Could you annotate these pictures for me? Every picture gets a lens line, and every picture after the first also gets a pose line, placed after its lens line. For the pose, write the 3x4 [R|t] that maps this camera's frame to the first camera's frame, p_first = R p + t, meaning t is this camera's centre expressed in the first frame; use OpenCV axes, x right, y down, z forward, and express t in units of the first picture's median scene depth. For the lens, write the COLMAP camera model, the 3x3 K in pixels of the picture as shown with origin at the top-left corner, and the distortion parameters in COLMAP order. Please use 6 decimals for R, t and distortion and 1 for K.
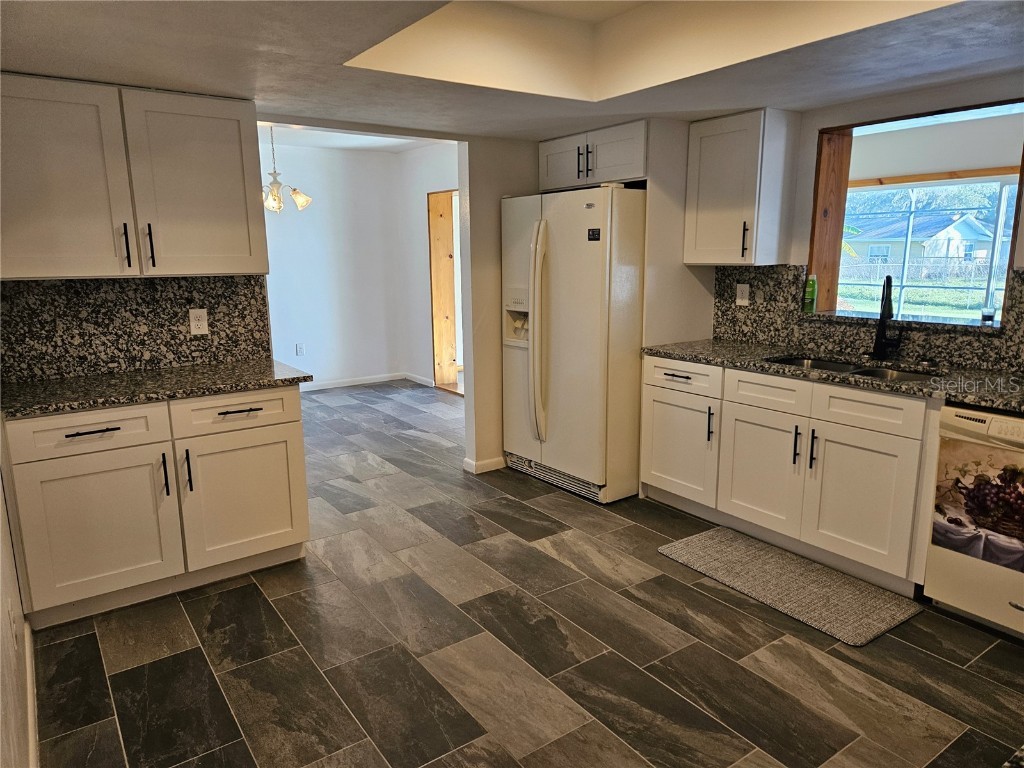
lens RADIAL K [[671.7, 0, 508.9], [0, 671.7, 385.0], [0, 0, 1]] dist [0.051348, -0.041469]
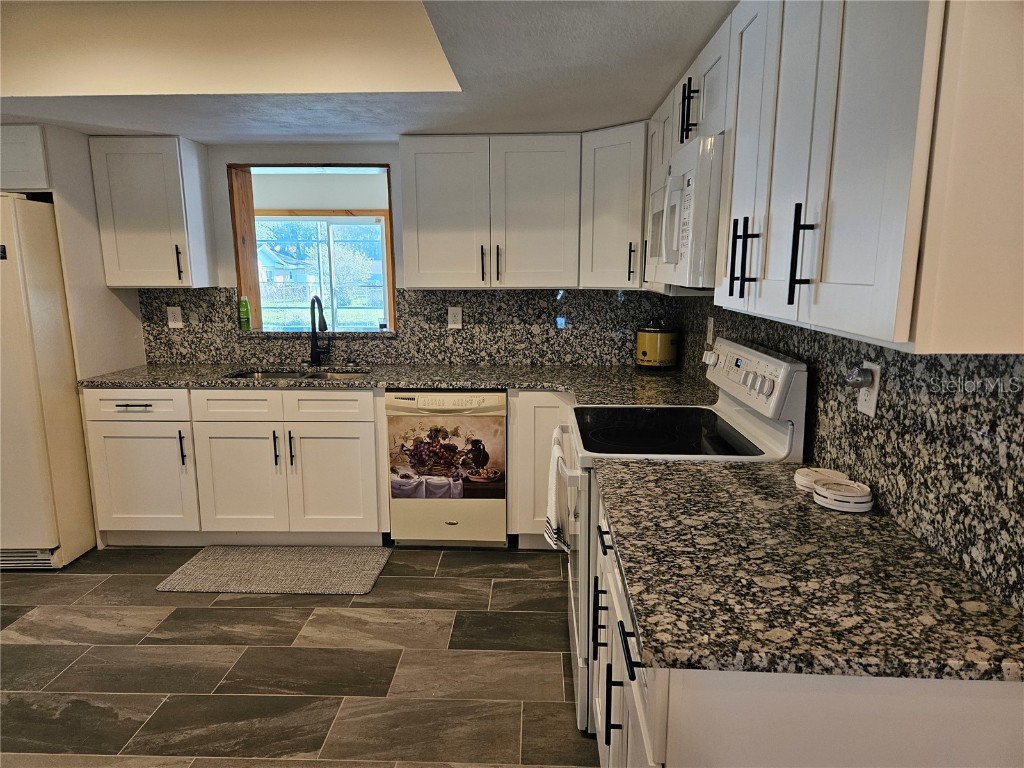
lens RADIAL K [[671.7, 0, 504.8], [0, 671.7, 392.1], [0, 0, 1]] dist [0.051348, -0.041469]
pose [[0.605615, -0.134461, 0.784315, -0.203652], [0.153528, 0.986846, 0.050635, -0.000580], [-0.780807, 0.089749, 0.618292, 0.010753]]
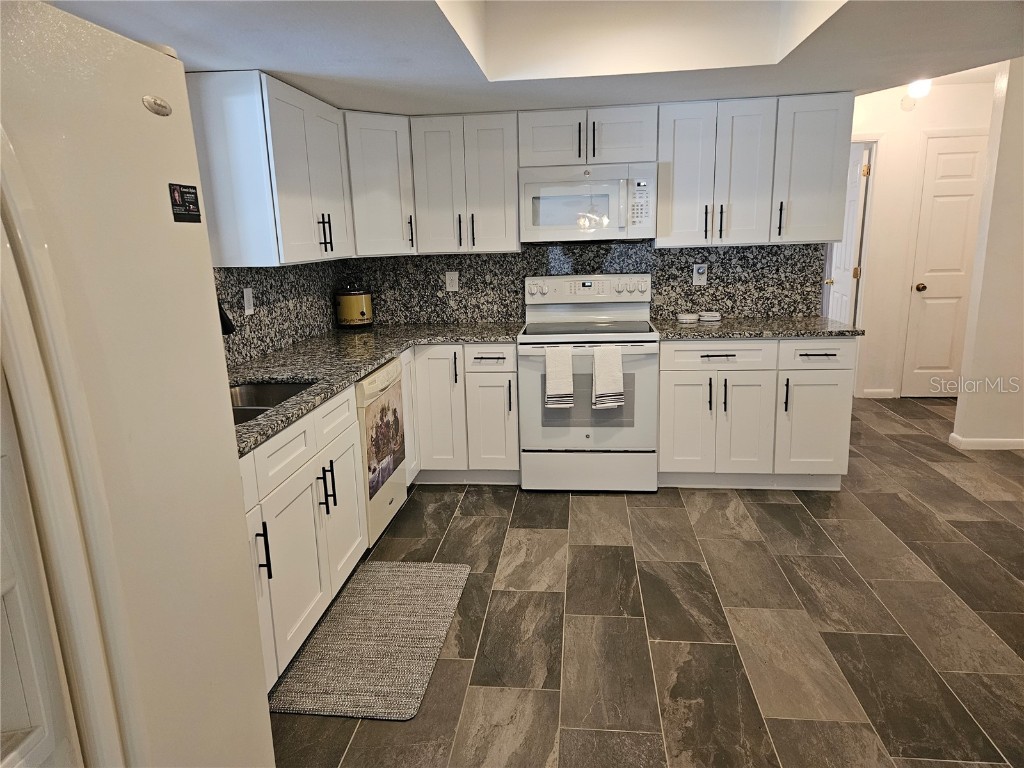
lens RADIAL K [[671.7, 0, 504.3], [0, 671.7, 383.0], [0, 0, 1]] dist [0.051348, -0.041469]
pose [[-0.737813, -0.112671, 0.665535, -0.246034], [0.173207, 0.921356, 0.347997, -0.266633], [-0.652404, 0.372032, -0.660273, 1.326056]]
